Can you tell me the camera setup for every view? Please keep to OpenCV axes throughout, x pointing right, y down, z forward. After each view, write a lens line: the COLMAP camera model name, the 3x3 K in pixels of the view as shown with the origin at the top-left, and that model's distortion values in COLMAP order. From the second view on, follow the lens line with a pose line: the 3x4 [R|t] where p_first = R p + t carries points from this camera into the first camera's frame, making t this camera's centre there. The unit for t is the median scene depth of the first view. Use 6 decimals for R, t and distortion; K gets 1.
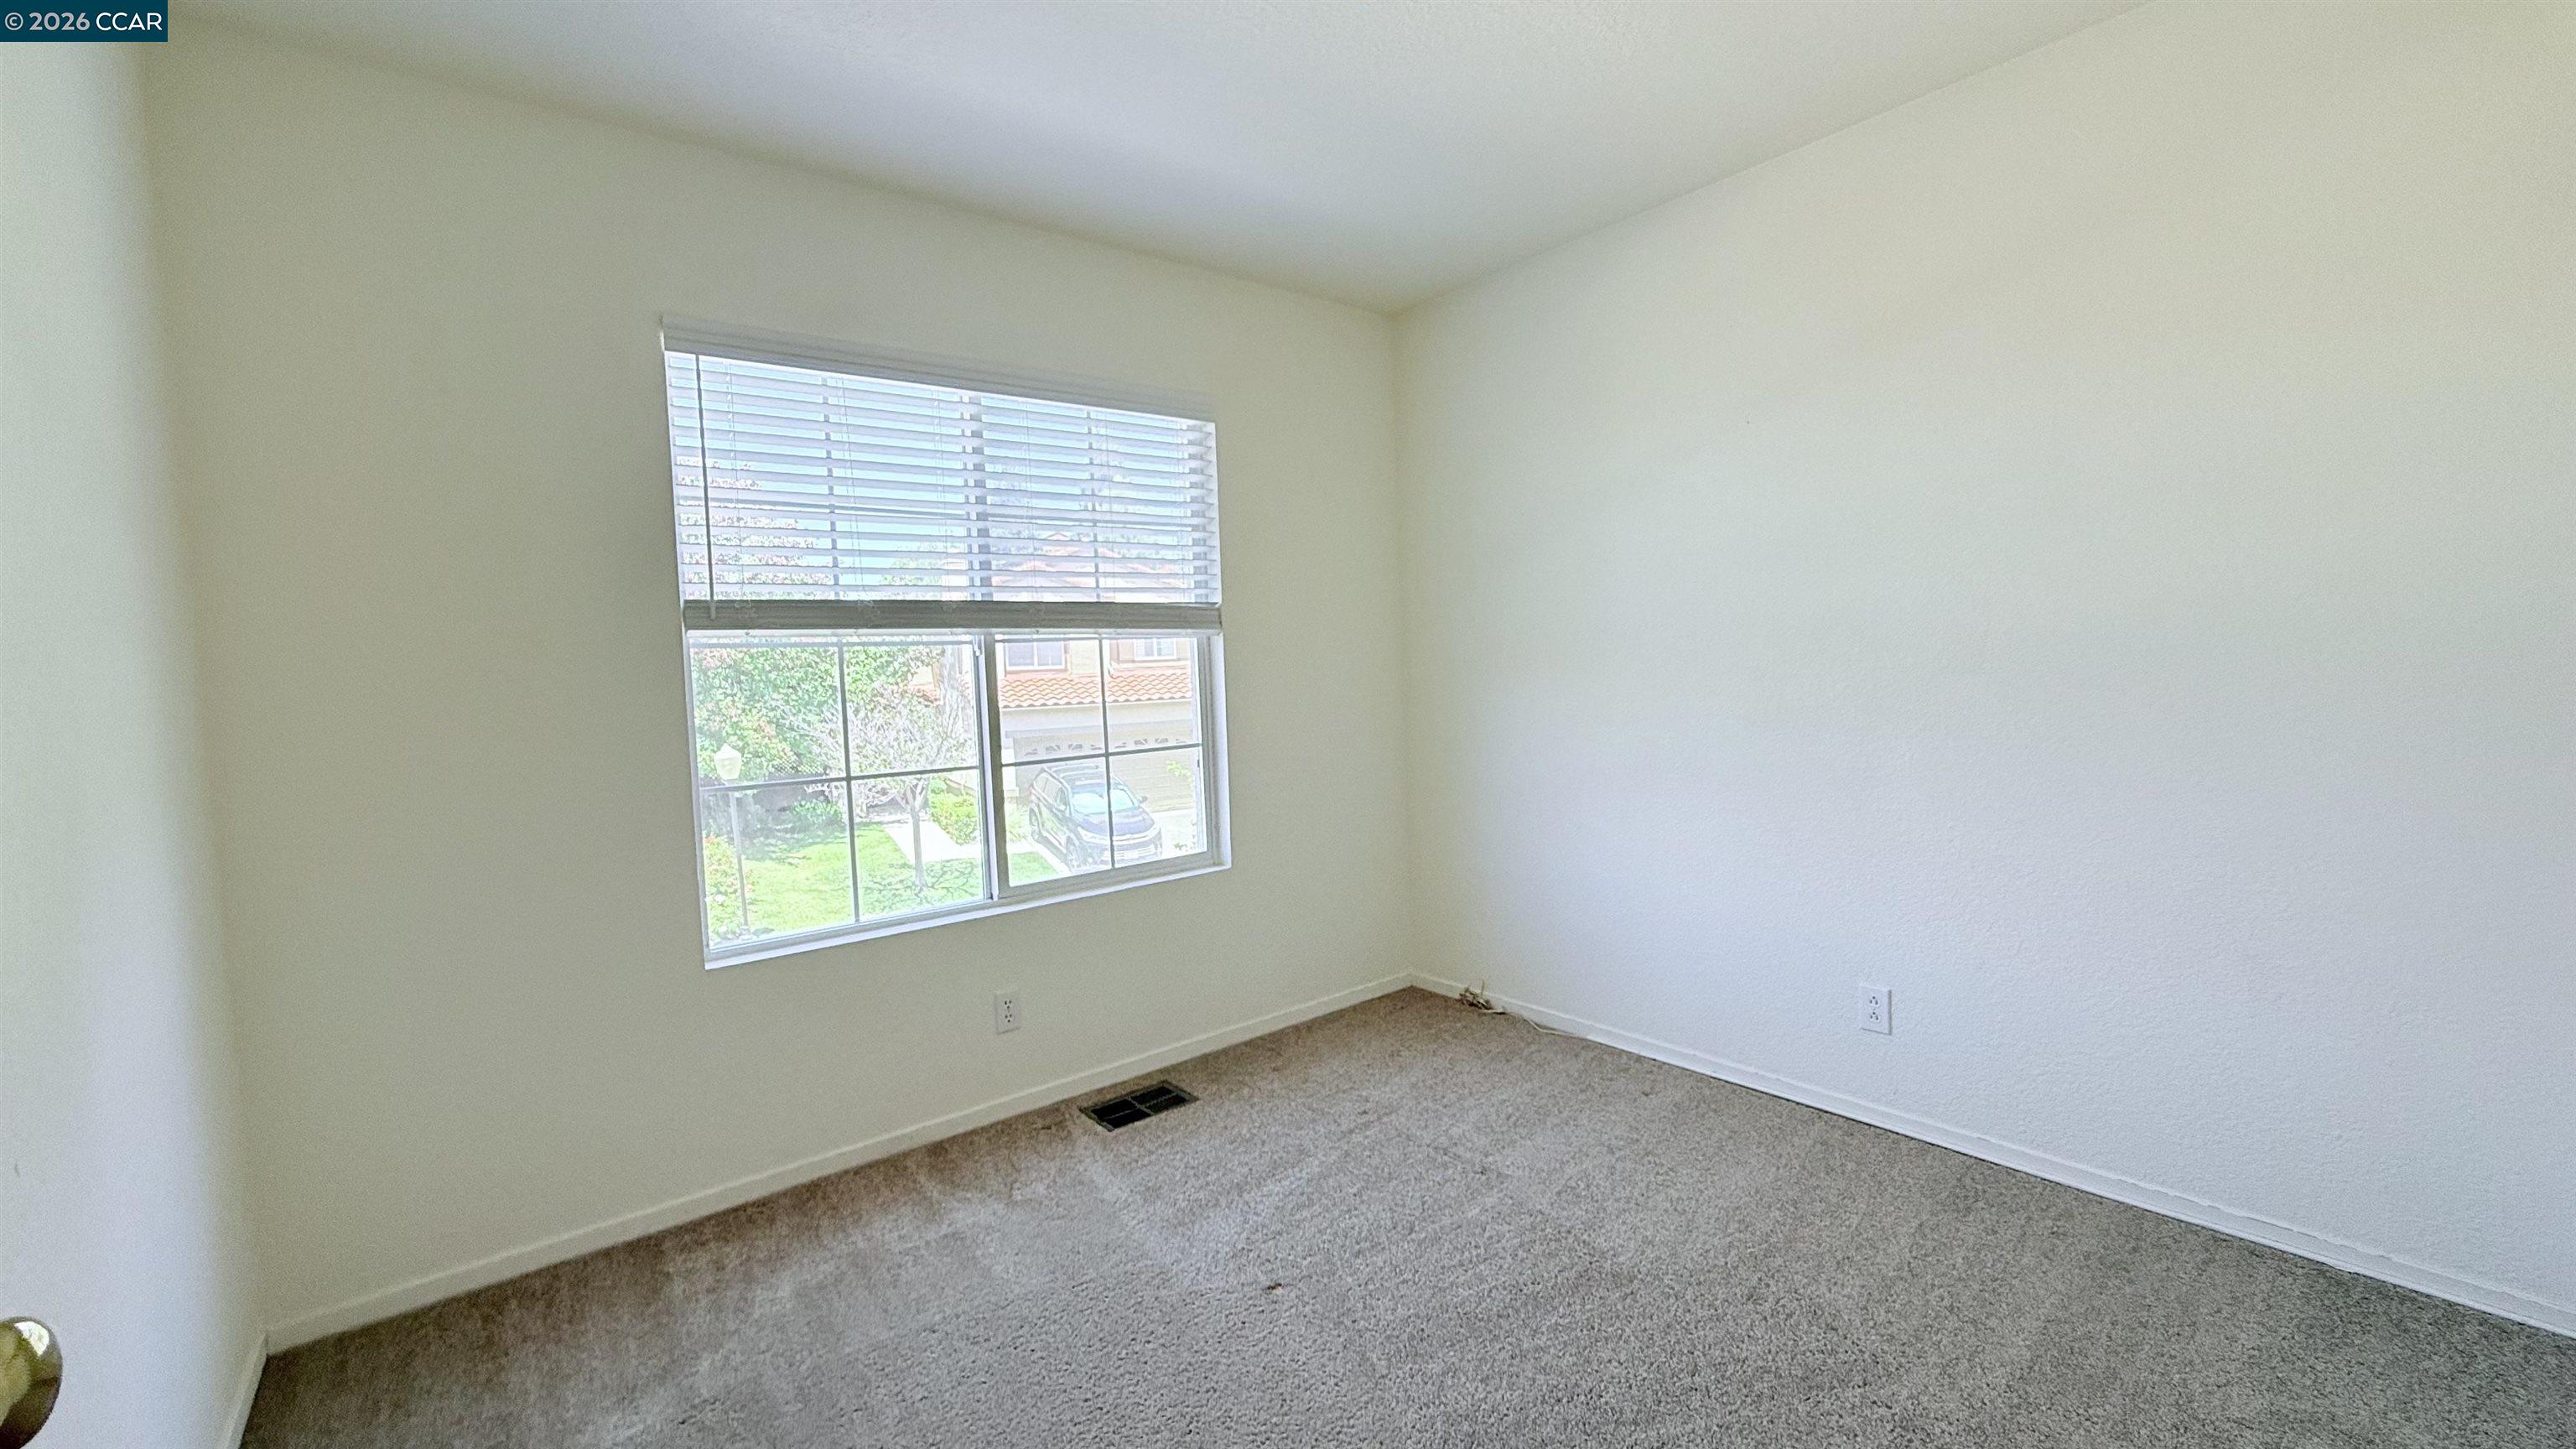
lens RADIAL K [[1019.2, 0, 1278.4], [0, 1019.2, 721.2], [0, 0, 1]] dist [0.001050, 0.000361]
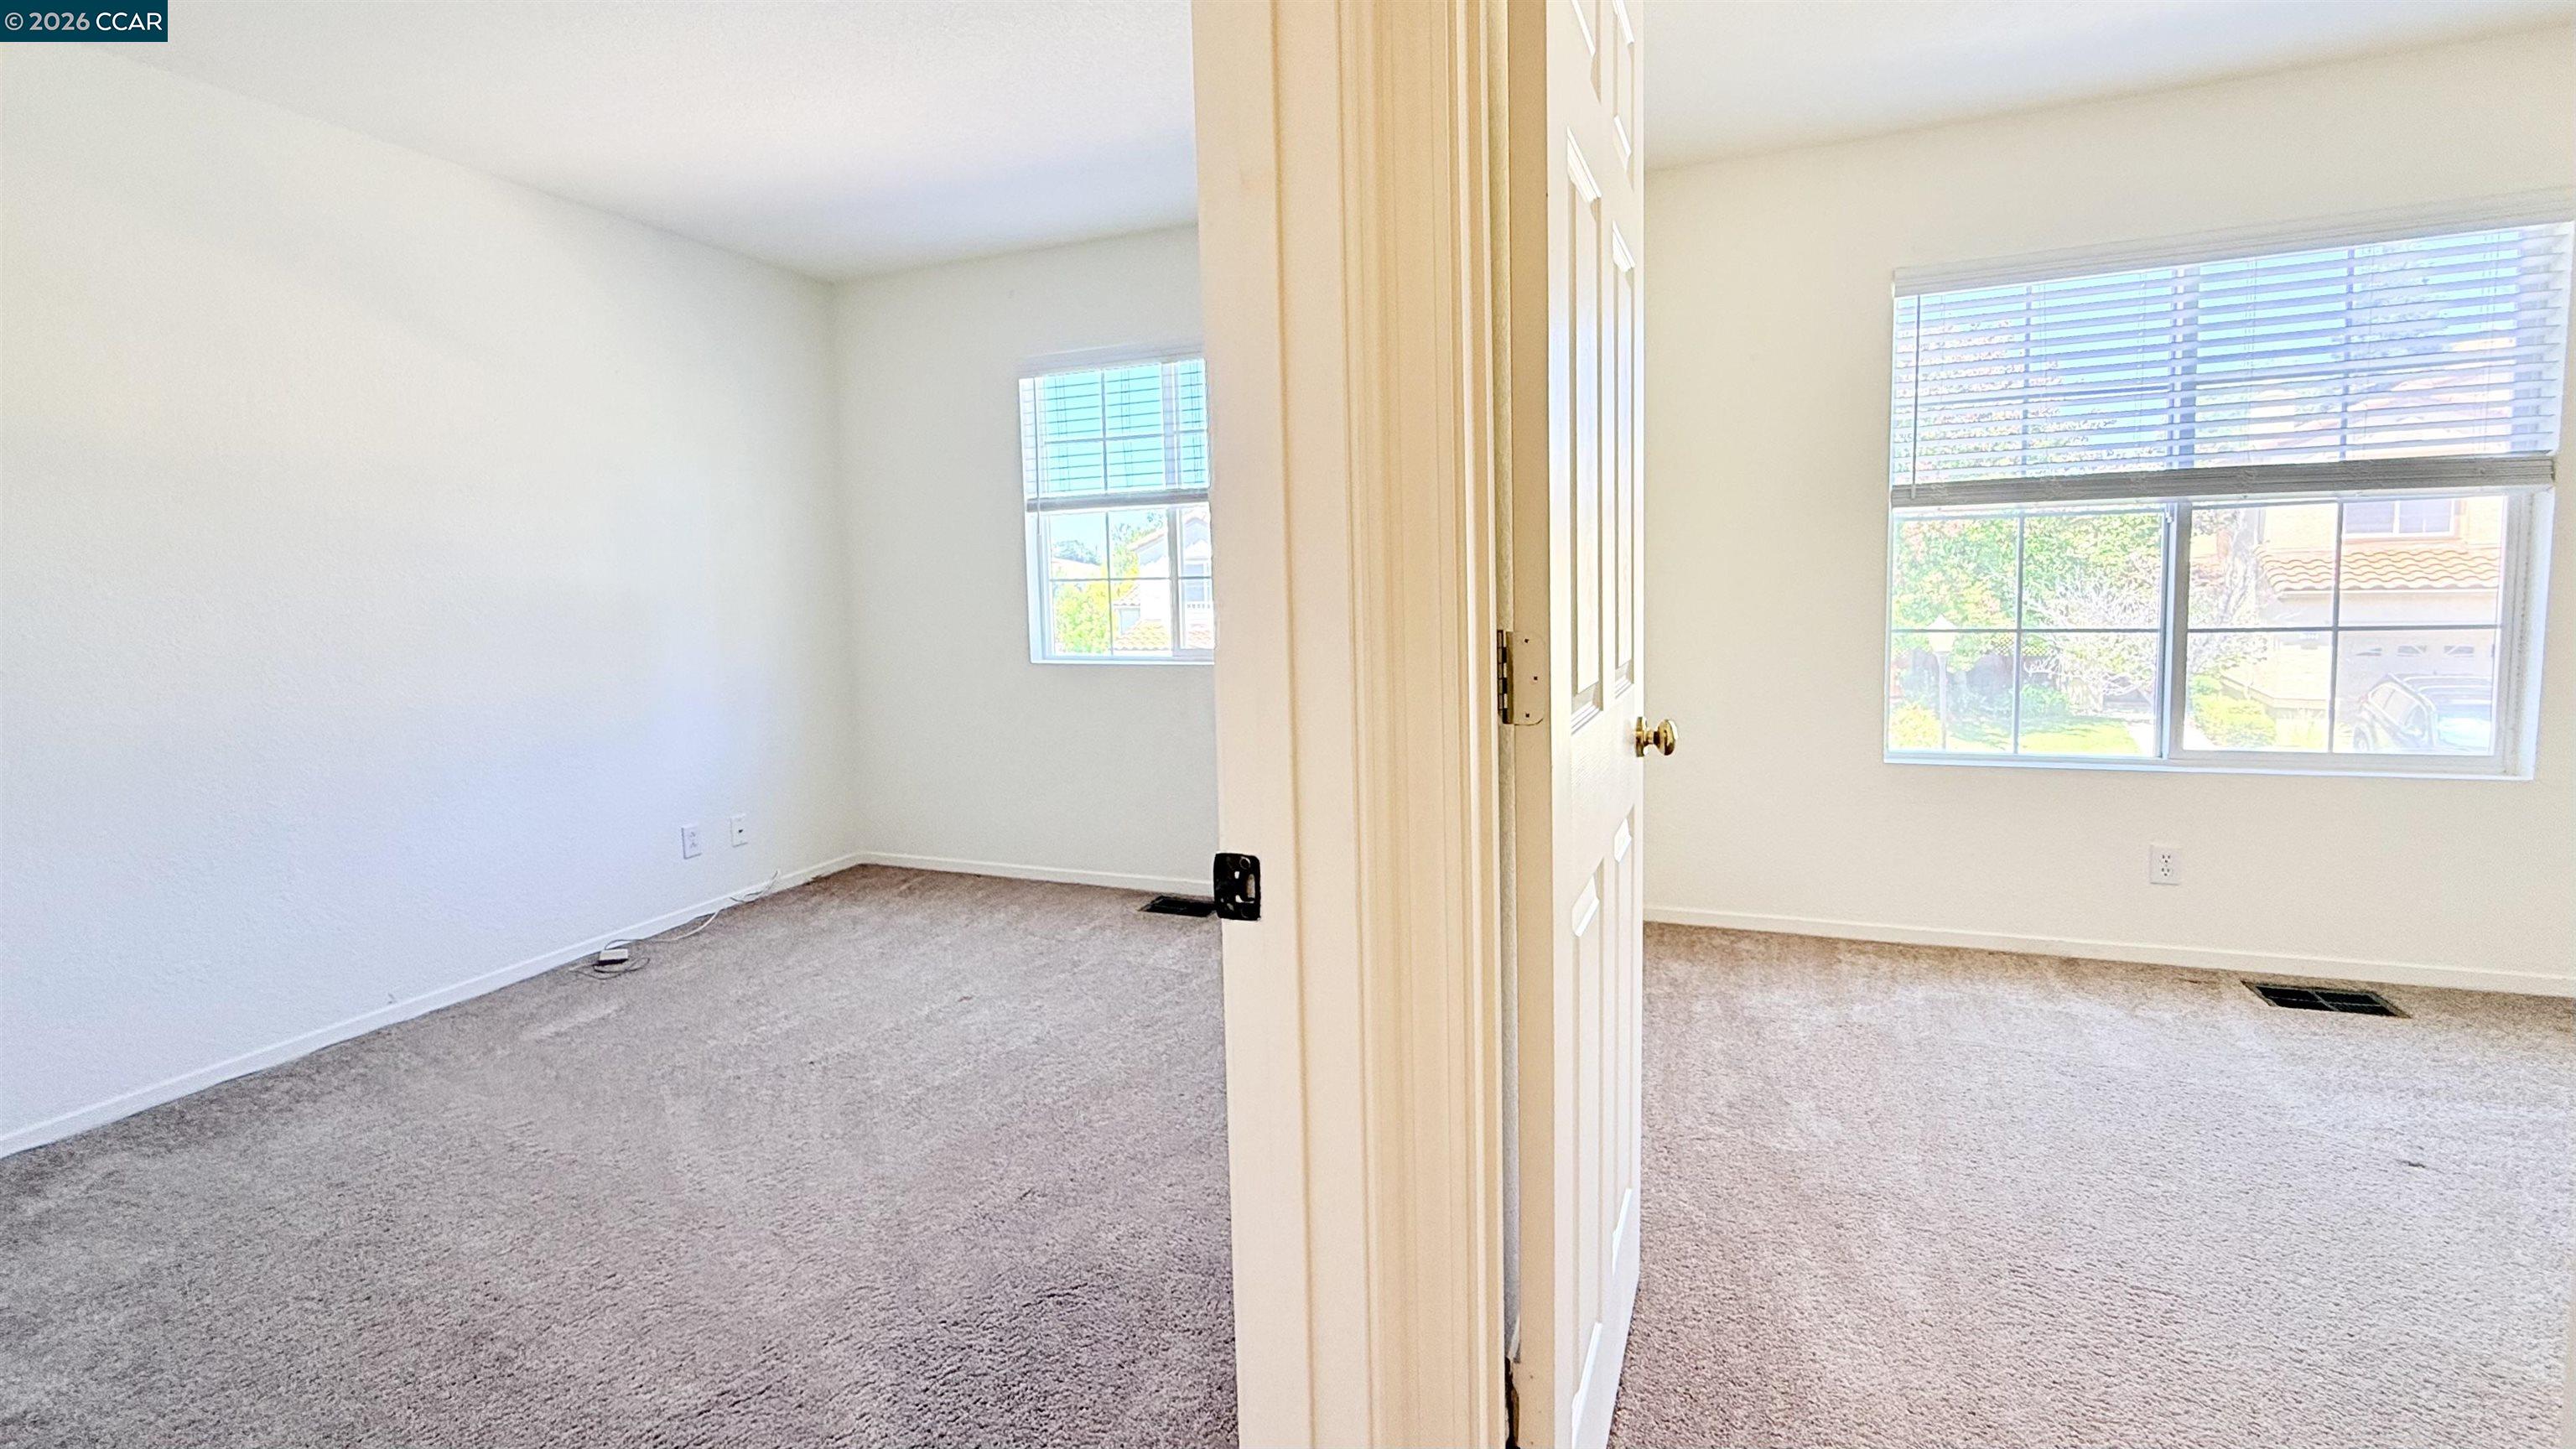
lens RADIAL K [[1081.2, 0, 1294.9], [0, 1081.2, 664.6], [0, 0, 1]] dist [0.000585, 0.000356]
pose [[0.504431, 0.095312, -0.858176, 0.218615], [-0.040179, 0.995403, 0.086935, 0.019697], [0.862517, -0.009372, 0.505942, -0.331603]]
